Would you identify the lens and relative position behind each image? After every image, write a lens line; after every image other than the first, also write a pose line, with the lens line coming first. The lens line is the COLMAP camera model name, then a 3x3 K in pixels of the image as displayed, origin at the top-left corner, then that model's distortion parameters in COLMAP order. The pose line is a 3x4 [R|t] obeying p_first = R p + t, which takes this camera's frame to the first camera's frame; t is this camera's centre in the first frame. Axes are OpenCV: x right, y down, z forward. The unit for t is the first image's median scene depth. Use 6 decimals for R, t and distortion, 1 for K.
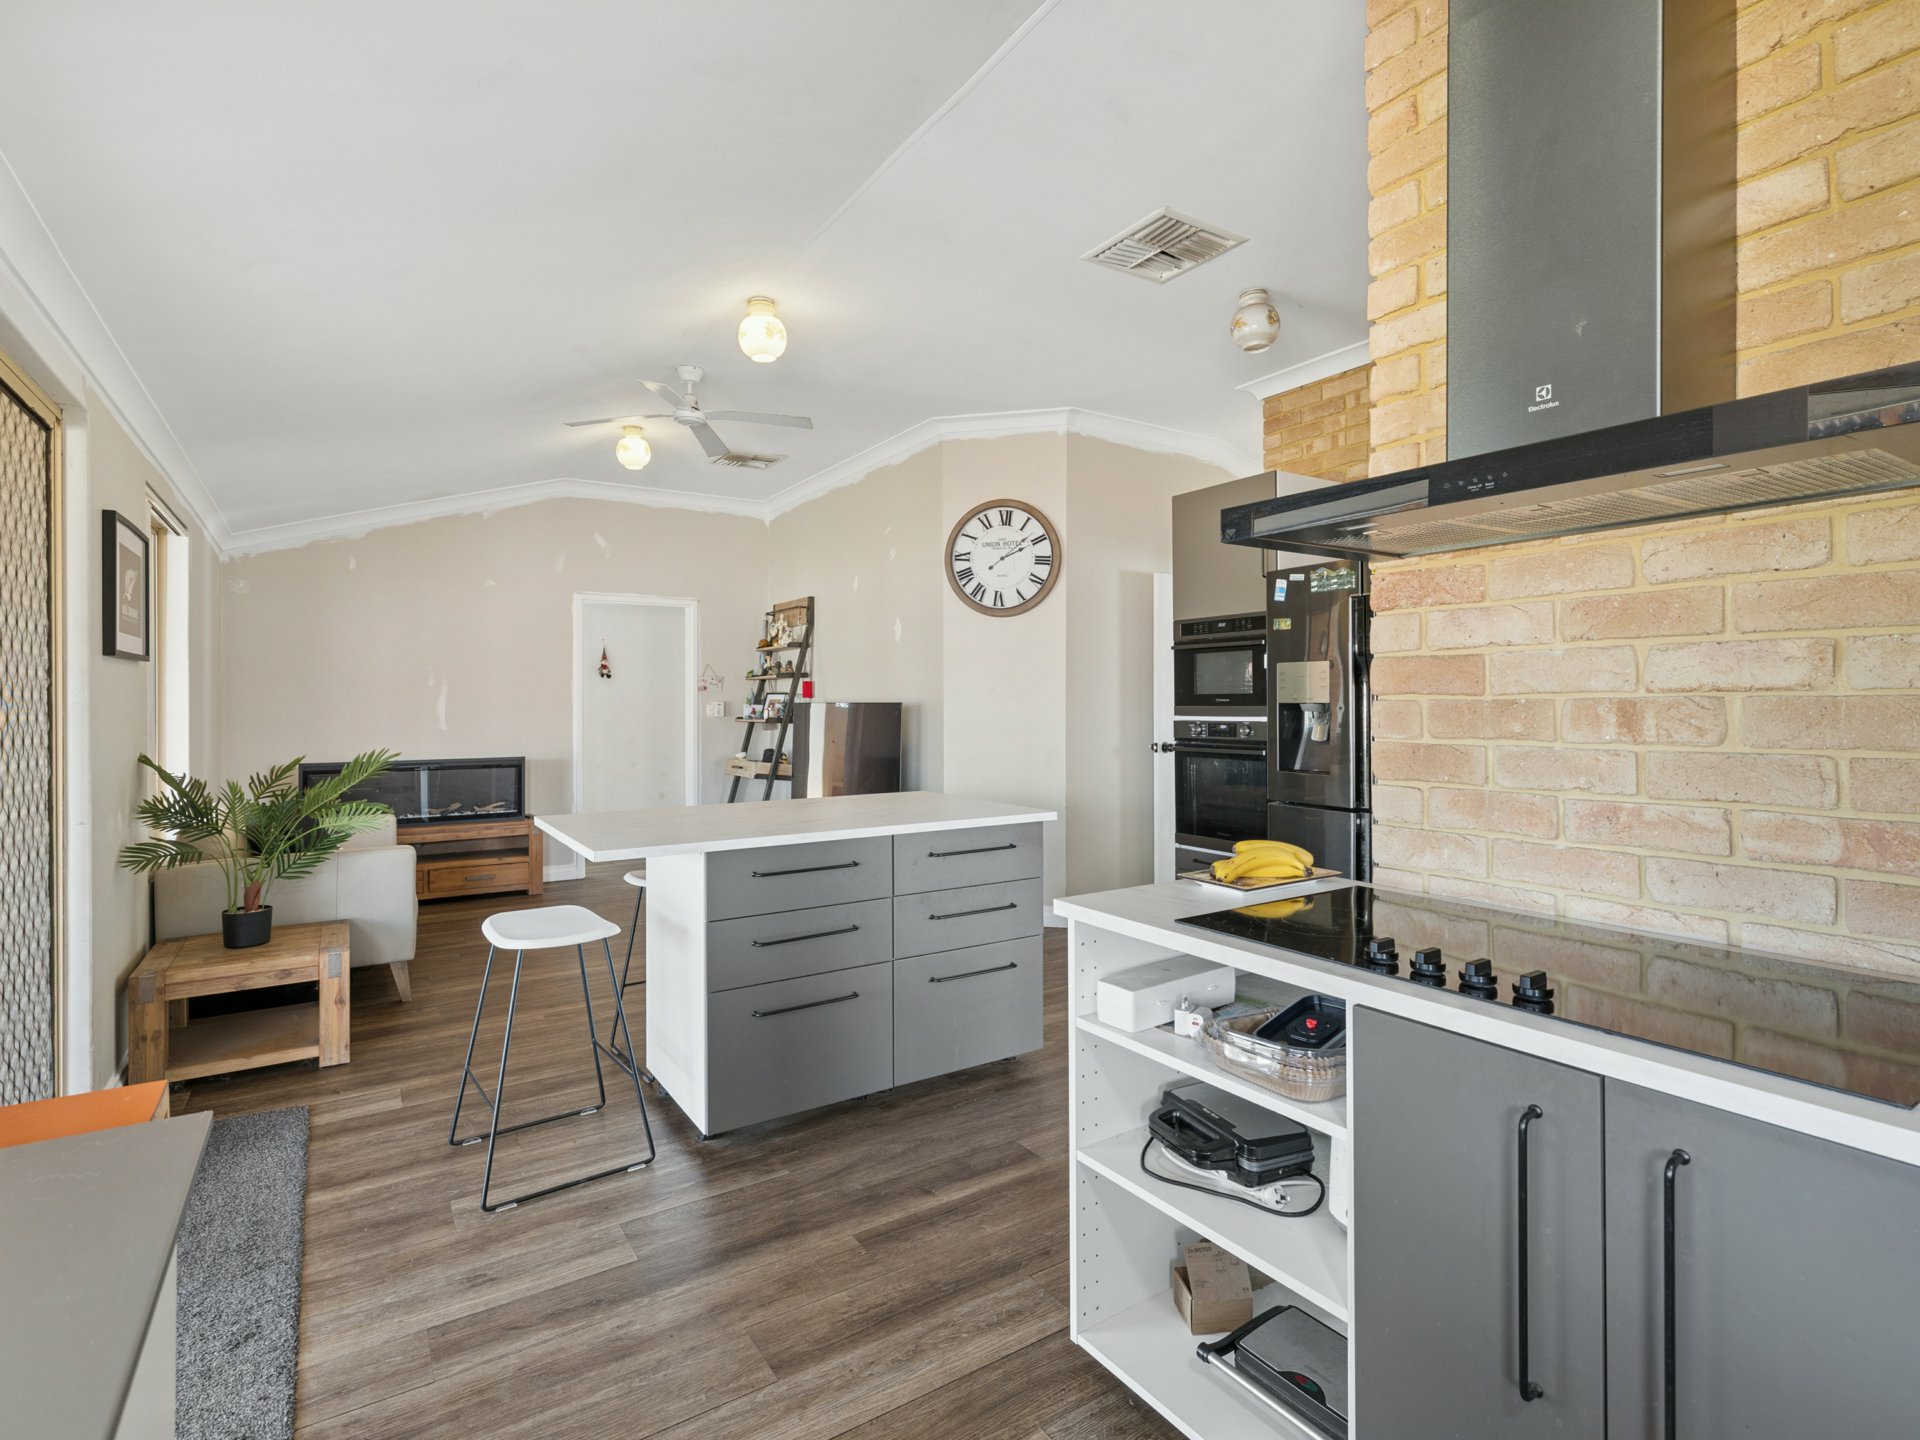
lens RADIAL K [[936.1, 0, 947.6], [0, 936.1, 701.1], [0, 0, 1]] dist [-0.003555, 0.003028]
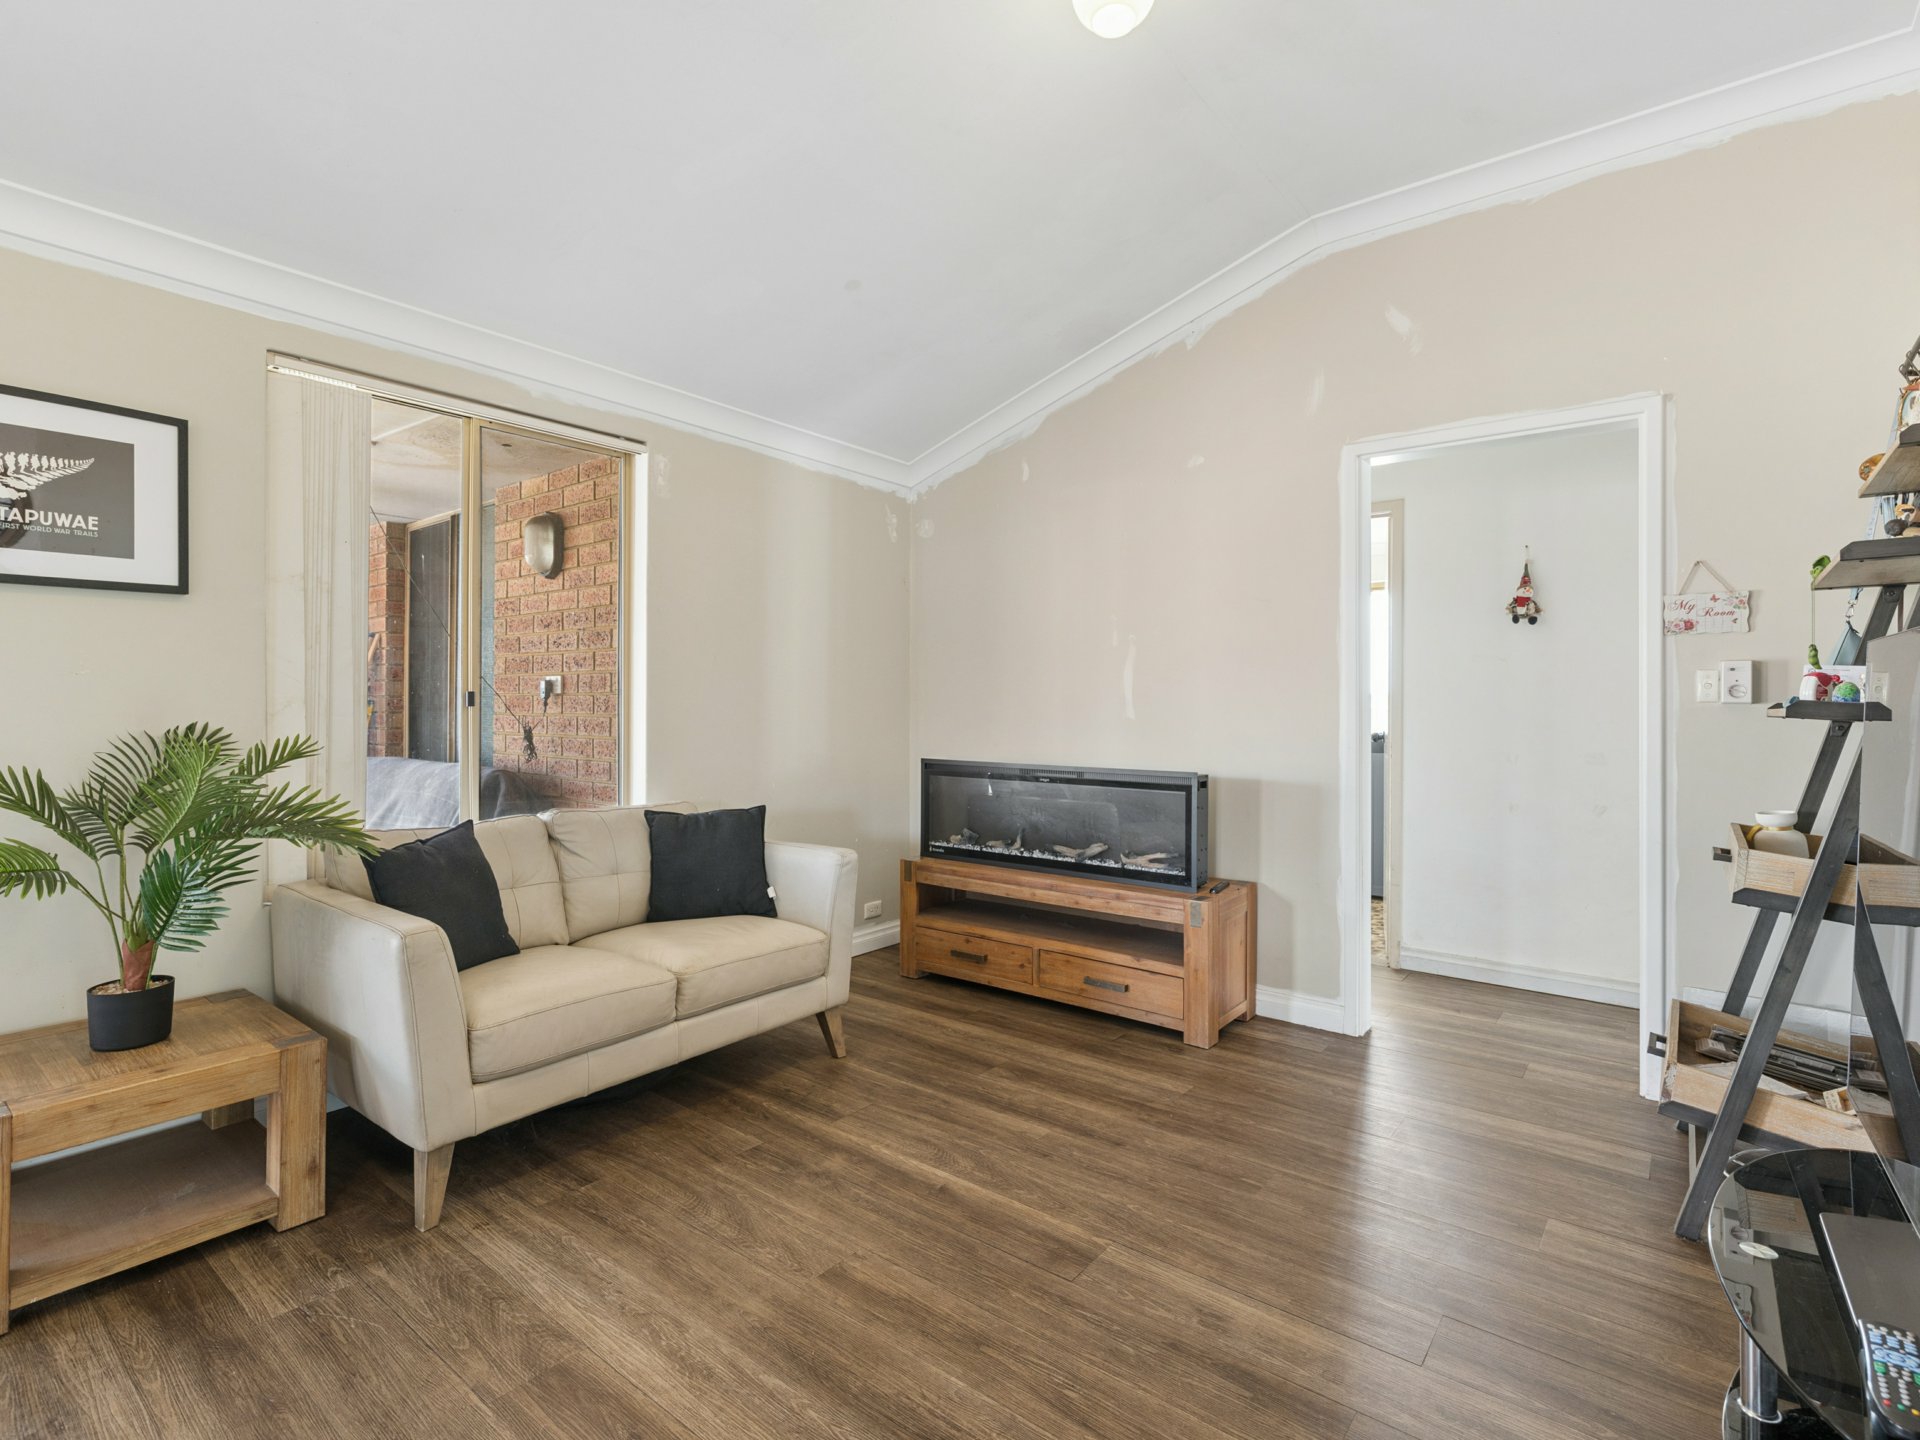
lens RADIAL K [[936.1, 0, 944.4], [0, 936.1, 701.2], [0, 0, 1]] dist [-0.003555, 0.003028]
pose [[0.316905, 0.003406, -0.948451, -0.002004], [-0.003135, 0.999992, 0.002543, 0.019414], [0.948452, 0.002167, 0.316914, 0.734726]]
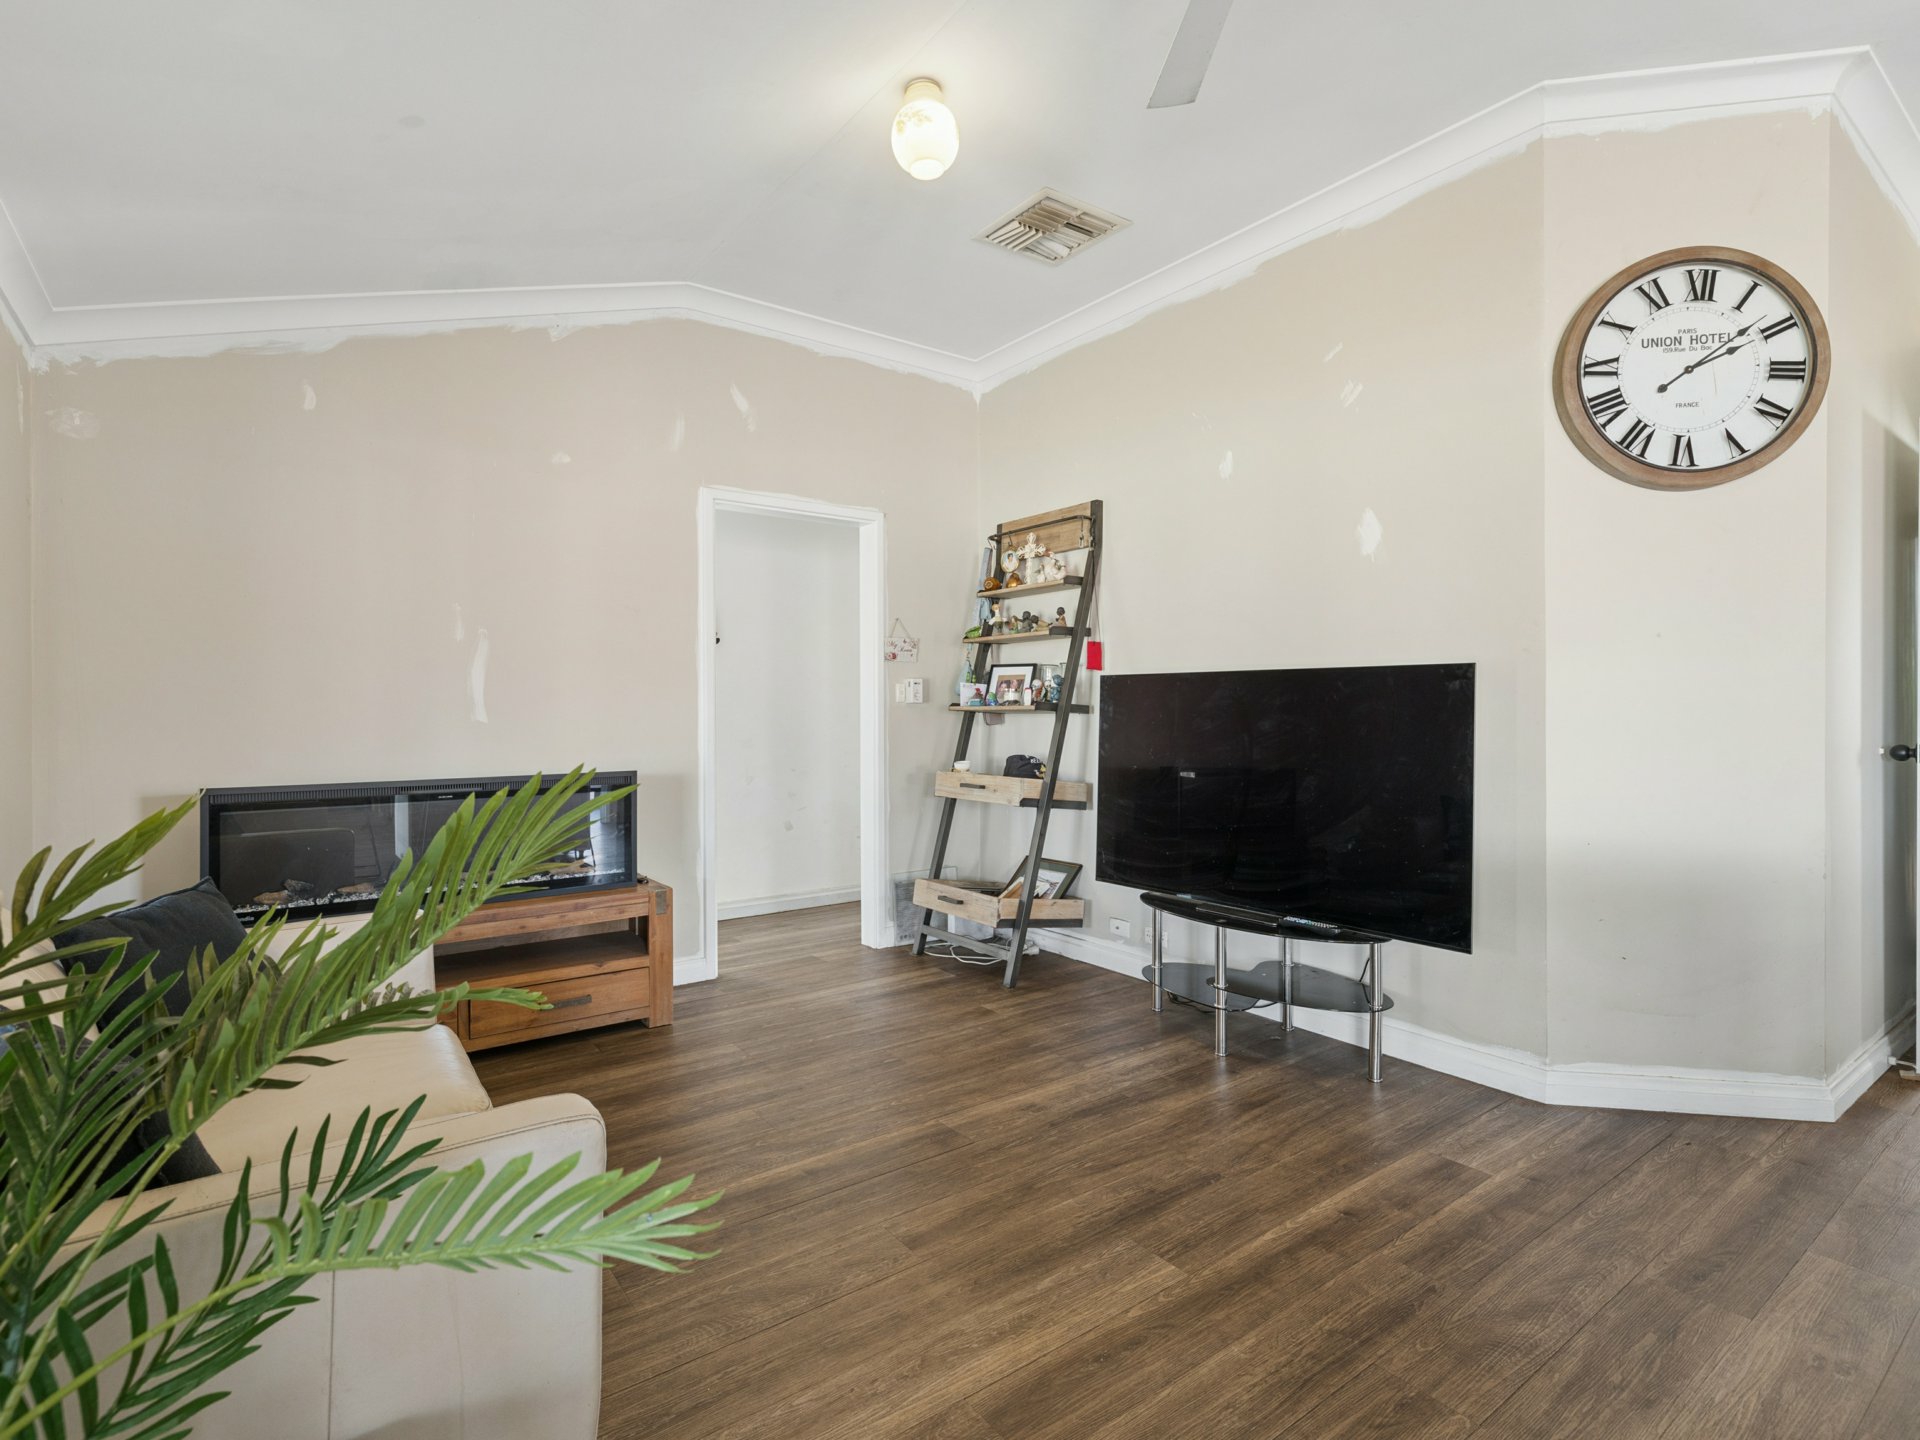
lens RADIAL K [[936.1, 0, 942.9], [0, 936.1, 711.6], [0, 0, 1]] dist [-0.003555, 0.003028]
pose [[0.998451, 0.001253, 0.055618, -0.318778], [-0.001652, 0.999973, 0.007129, 0.021783], [-0.055607, -0.007210, 0.998427, 0.467944]]
